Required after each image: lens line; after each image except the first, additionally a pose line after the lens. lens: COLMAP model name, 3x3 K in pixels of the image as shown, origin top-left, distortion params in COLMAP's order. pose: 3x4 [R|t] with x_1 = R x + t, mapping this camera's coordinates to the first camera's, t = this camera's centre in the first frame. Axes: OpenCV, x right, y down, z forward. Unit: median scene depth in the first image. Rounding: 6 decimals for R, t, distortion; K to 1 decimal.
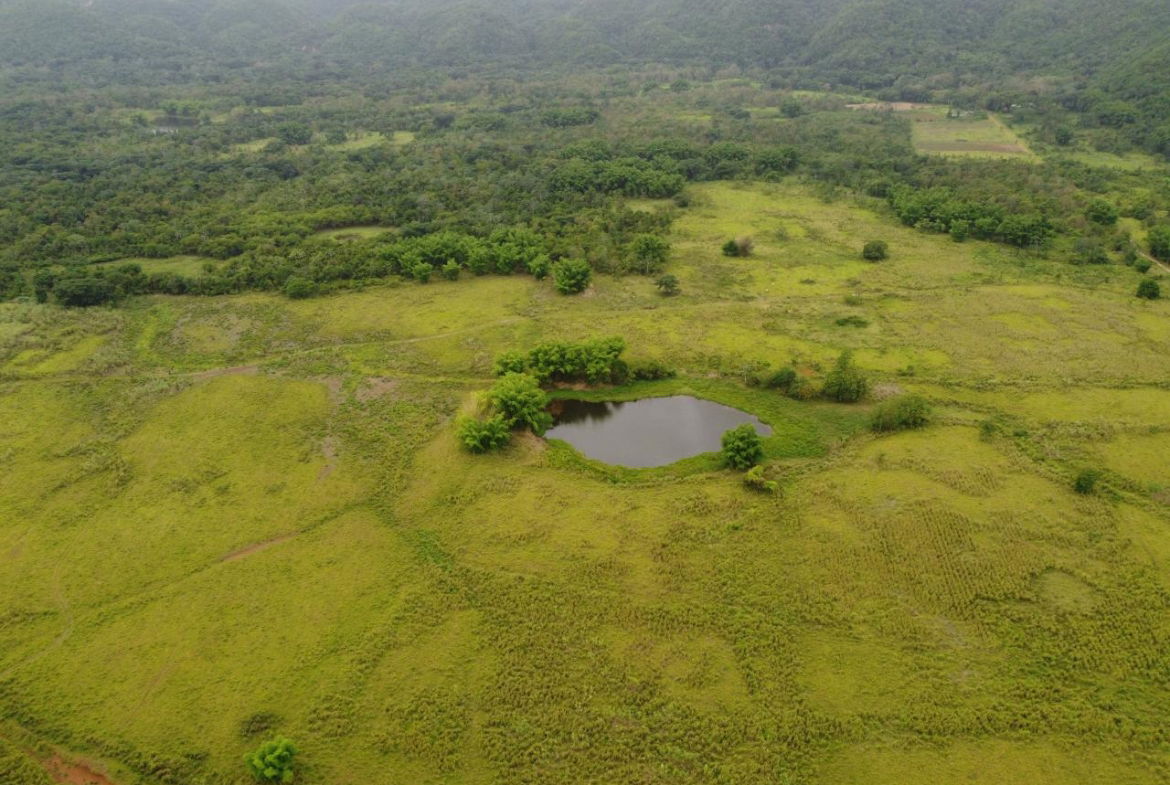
lens RADIAL K [[880.7, 0, 582.1], [0, 880.7, 391.6], [0, 0, 1]] dist [0.005654, -0.007622]
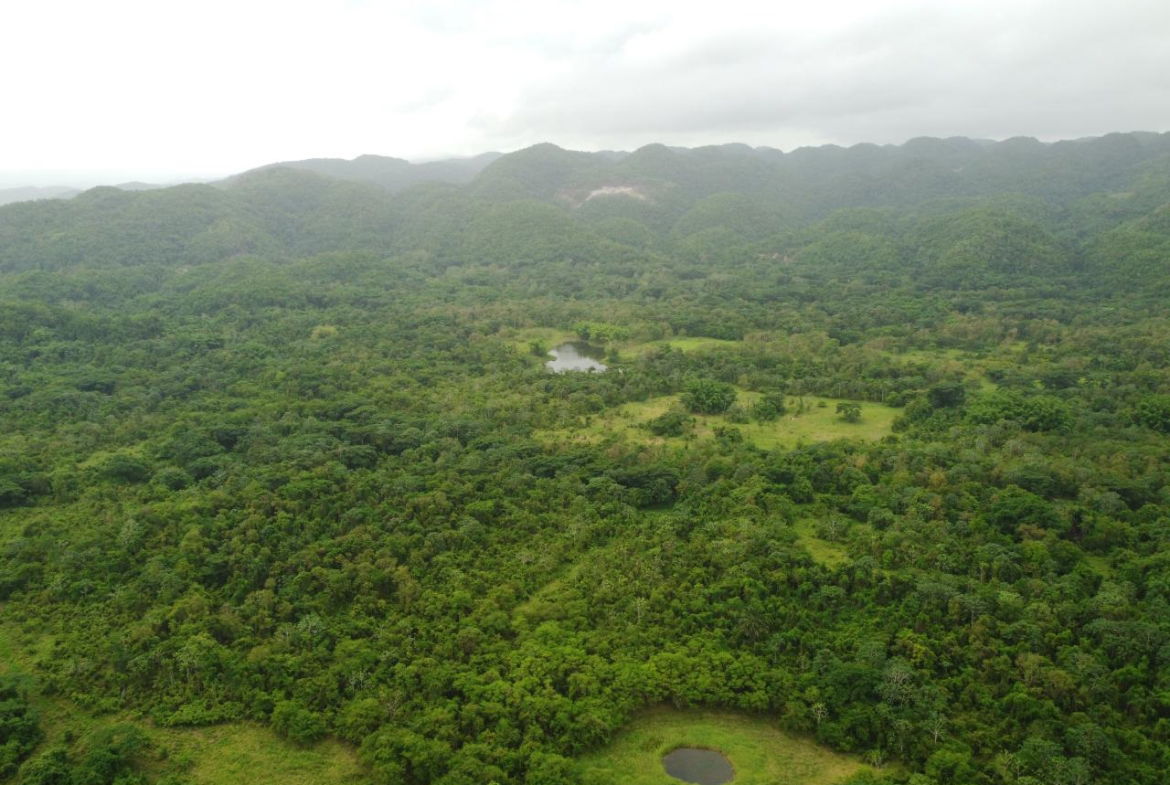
lens RADIAL K [[880.7, 0, 582.1], [0, 880.7, 391.6], [0, 0, 1]] dist [0.005654, -0.007622]
pose [[0.867828, 0.111302, -0.484238, -0.070385], [-0.207412, 0.966762, -0.149503, -0.145001], [0.451503, 0.230180, 0.862069, 0.310406]]
